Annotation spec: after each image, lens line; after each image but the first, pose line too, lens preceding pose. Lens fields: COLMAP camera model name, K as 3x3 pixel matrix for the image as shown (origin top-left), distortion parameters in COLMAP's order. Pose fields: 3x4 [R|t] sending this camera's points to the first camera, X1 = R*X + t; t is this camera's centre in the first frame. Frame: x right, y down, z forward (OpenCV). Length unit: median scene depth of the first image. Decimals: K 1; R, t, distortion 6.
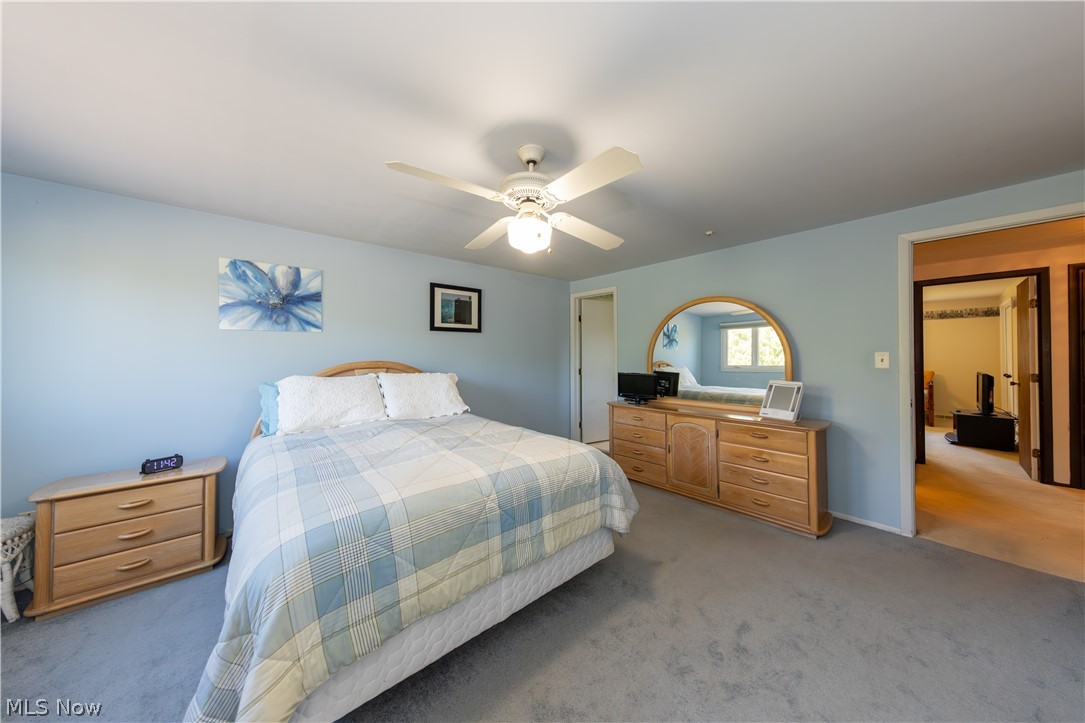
lens RADIAL K [[354.6, 0, 542.8], [0, 354.6, 354.6], [0, 0, 1]] dist [0.001736, 0.000012]
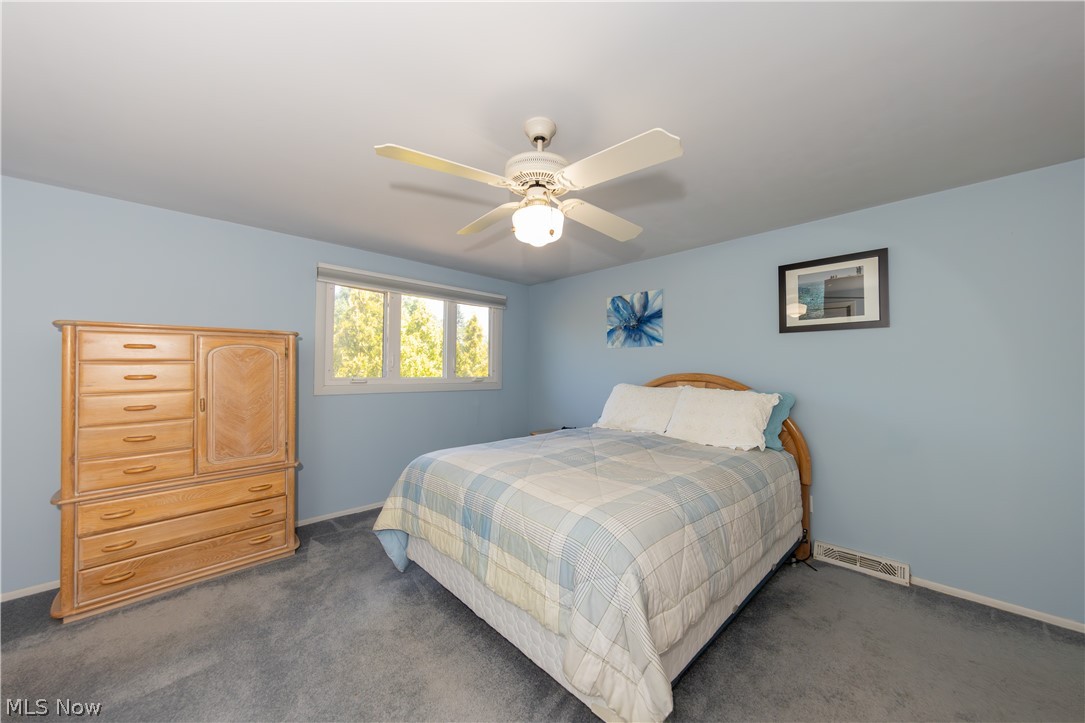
lens RADIAL K [[394.3, 0, 546.5], [0, 394.3, 361.5], [0, 0, 1]] dist [0.000803, 0.000012]
pose [[0.019206, -0.009639, -0.999769, 0.600925], [0.000012, 0.999954, -0.009640, -0.003470], [0.999816, 0.000174, 0.019206, 0.651591]]
